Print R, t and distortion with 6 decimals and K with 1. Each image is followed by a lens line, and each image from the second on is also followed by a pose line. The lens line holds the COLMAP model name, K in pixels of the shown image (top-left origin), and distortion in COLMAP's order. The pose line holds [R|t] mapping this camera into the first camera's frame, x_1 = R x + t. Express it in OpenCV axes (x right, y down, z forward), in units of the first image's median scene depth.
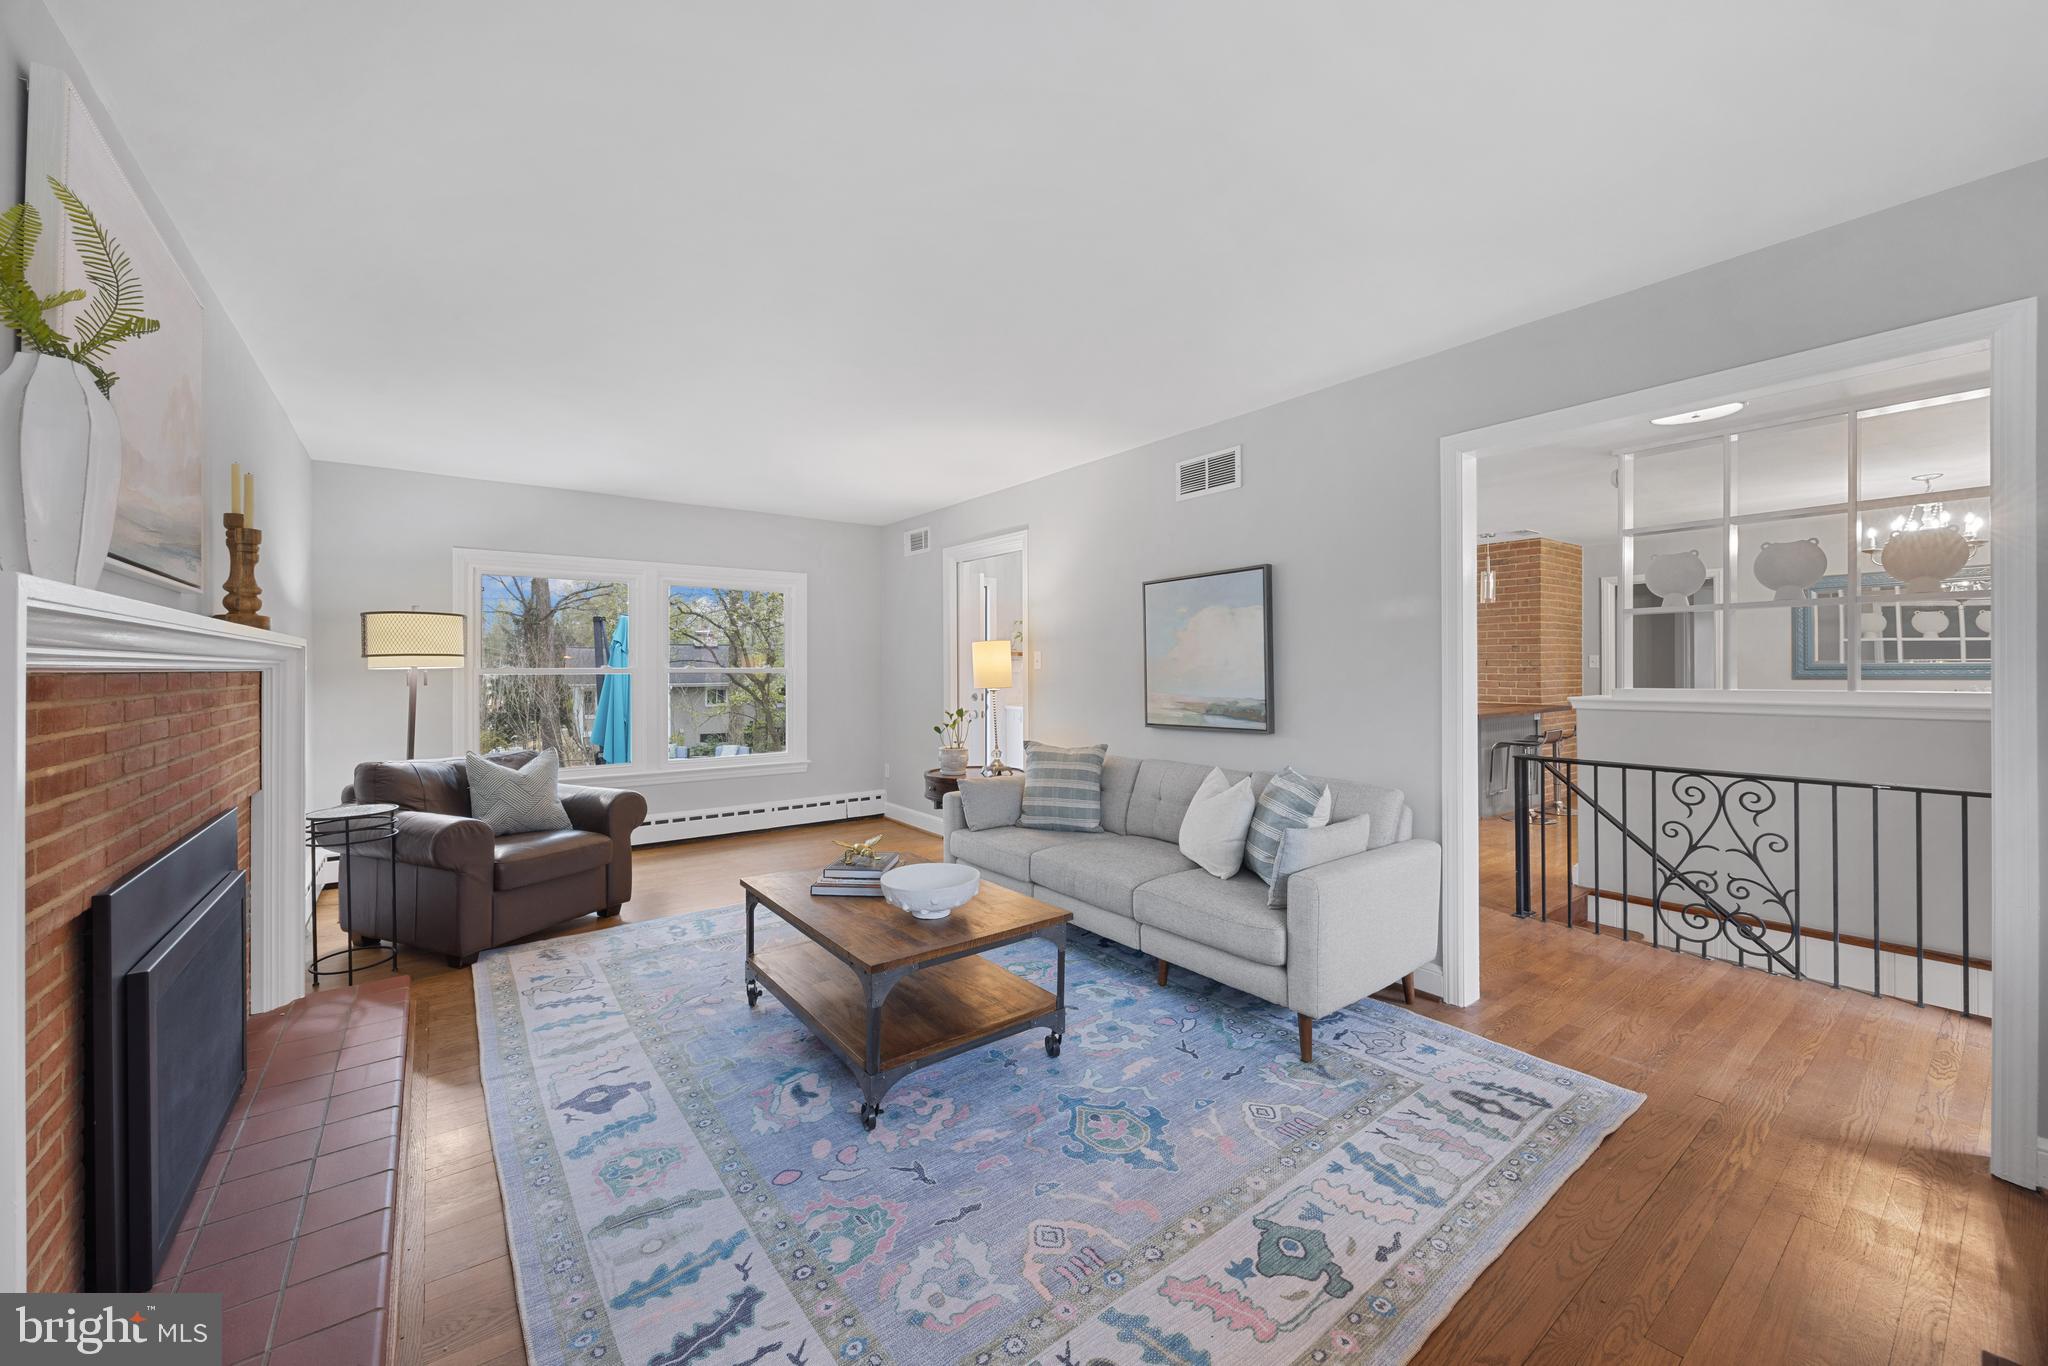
lens RADIAL K [[778.8, 0, 1018.1], [0, 778.8, 670.0], [0, 0, 1]] dist [-0.003961, 0.000075]
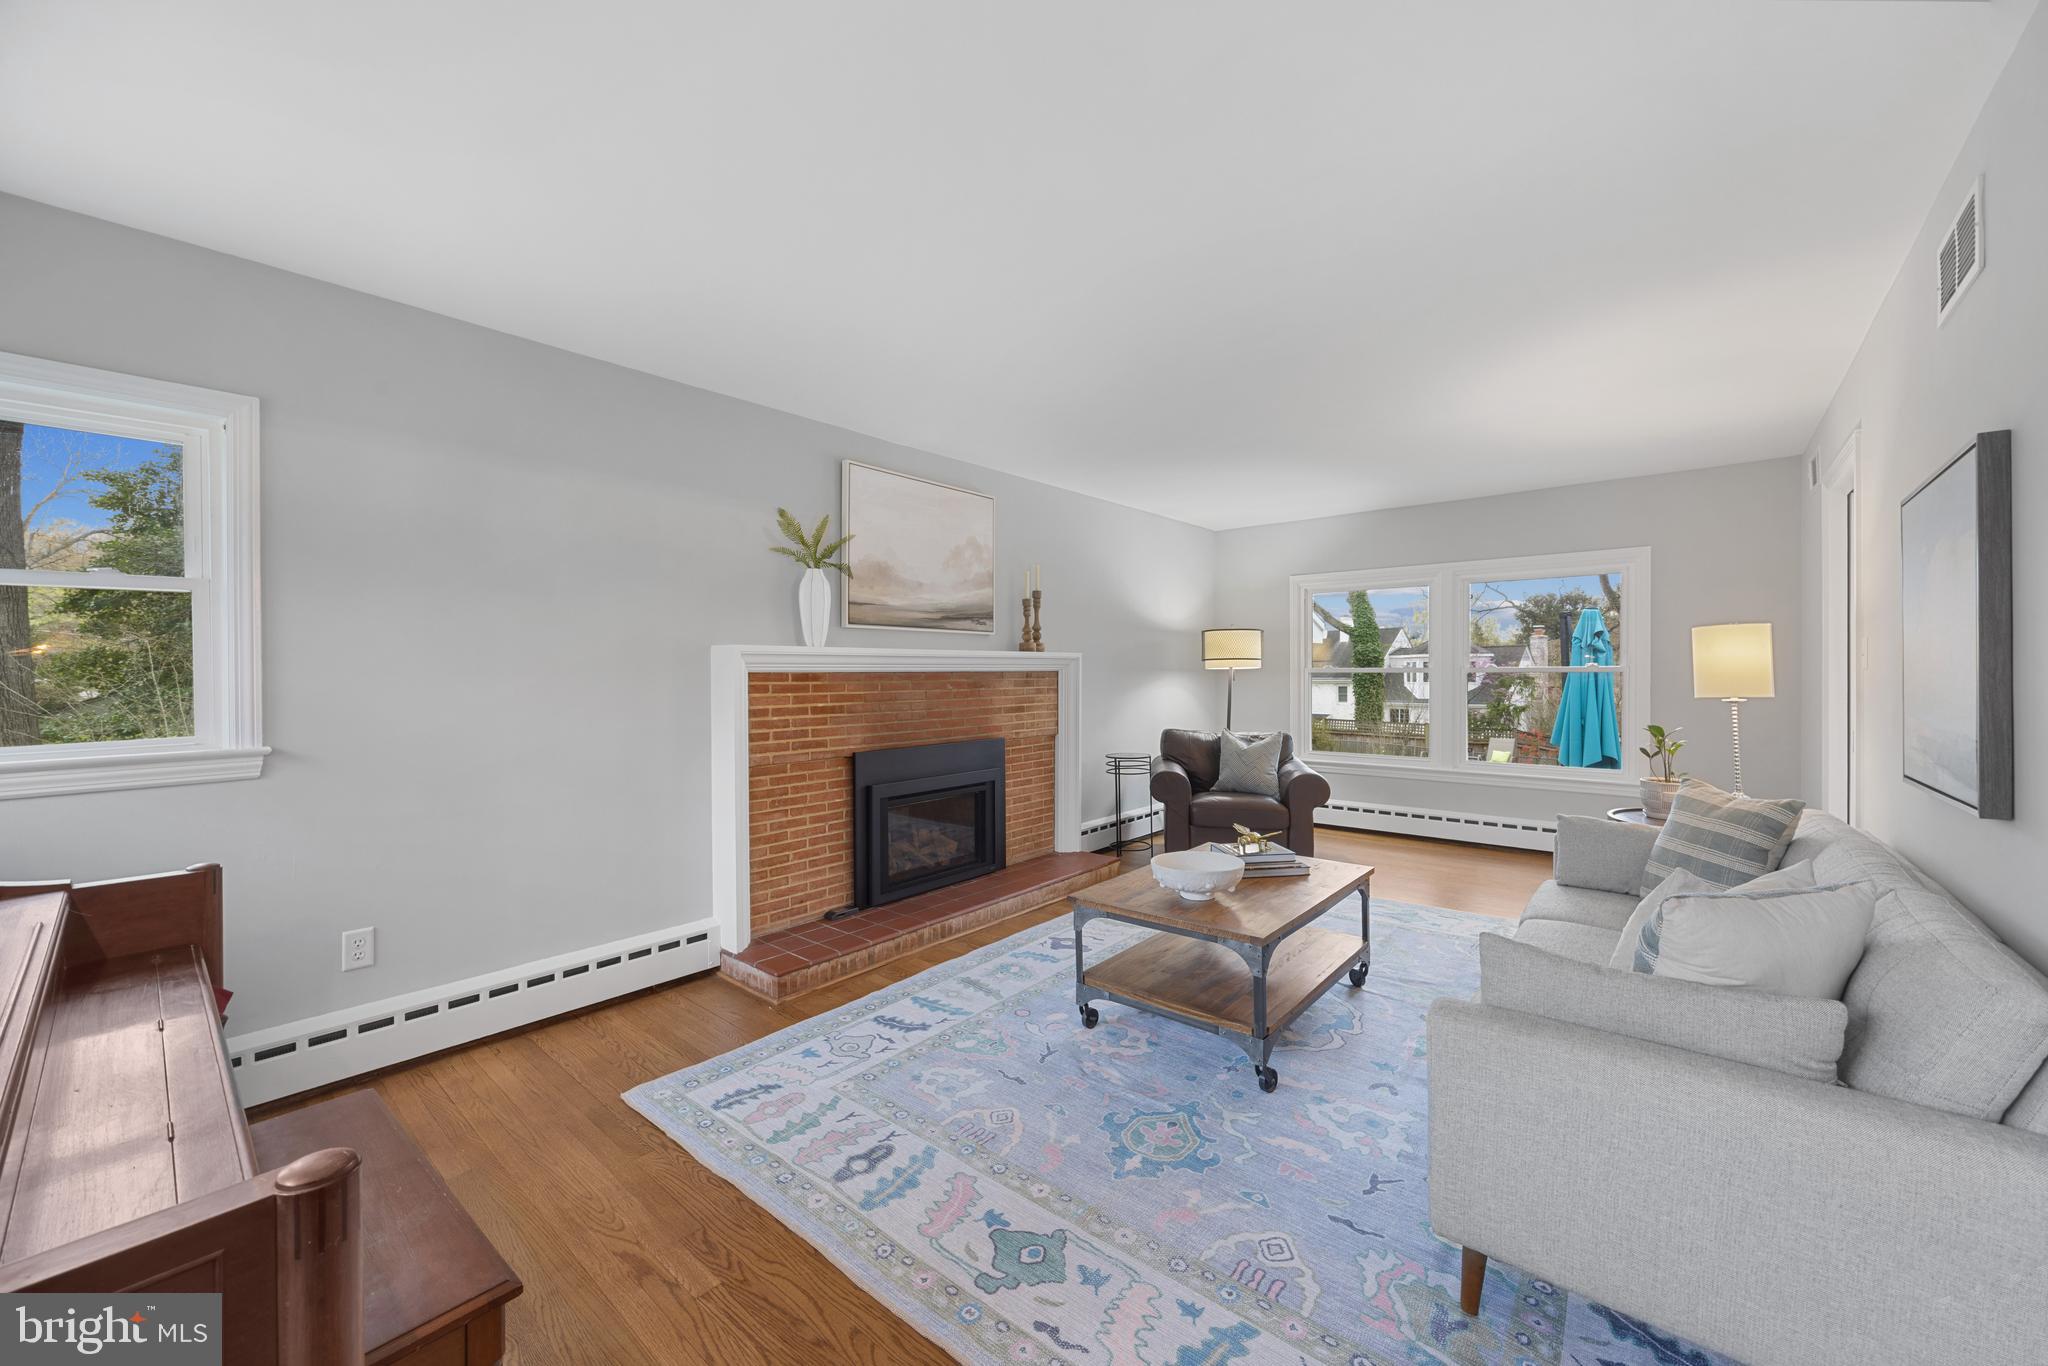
lens RADIAL K [[778.8, 0, 1018.0], [0, 778.8, 675.0], [0, 0, 1]] dist [-0.003961, 0.000075]
pose [[0.214977, 0.008768, -0.976580, 0.697335], [0.002074, 0.999953, 0.009435, -0.004944], [0.976617, -0.004053, 0.214949, 0.408488]]
